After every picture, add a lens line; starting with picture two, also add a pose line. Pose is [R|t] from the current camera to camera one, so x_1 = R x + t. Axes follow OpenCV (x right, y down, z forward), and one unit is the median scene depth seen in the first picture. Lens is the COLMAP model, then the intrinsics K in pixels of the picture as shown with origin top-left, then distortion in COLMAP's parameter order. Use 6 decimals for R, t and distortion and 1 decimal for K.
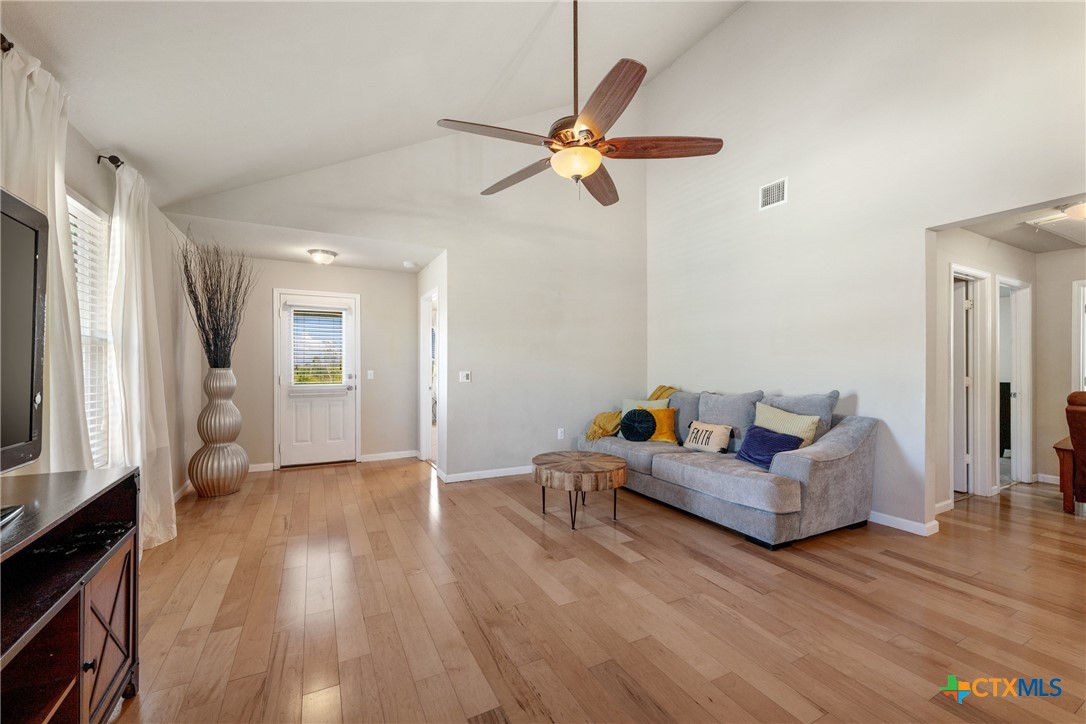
lens RADIAL K [[431.7, 0, 538.8], [0, 431.7, 363.5], [0, 0, 1]] dist [0.000030, 0.000360]
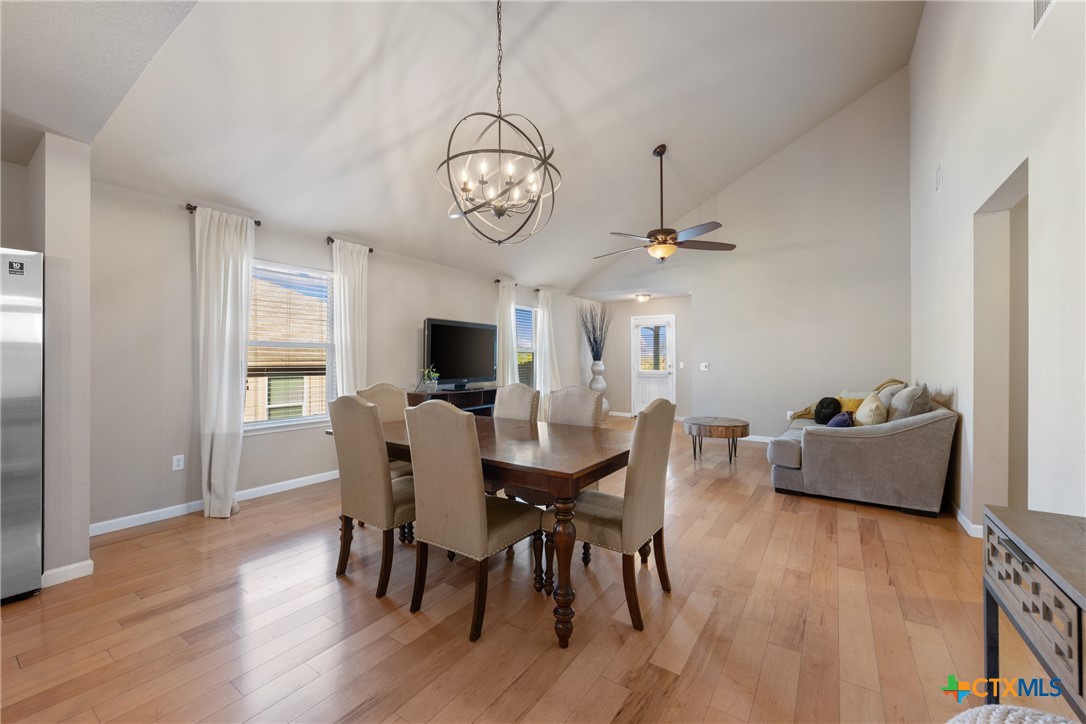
lens RADIAL K [[436.1, 0, 546.3], [0, 436.1, 357.9], [0, 0, 1]] dist [-0.000119, 0.000186]
pose [[0.480390, -0.004783, -0.877042, 0.975180], [0.006873, 0.999975, -0.001689, -0.001464], [0.877028, -0.005216, 0.480411, -0.222091]]
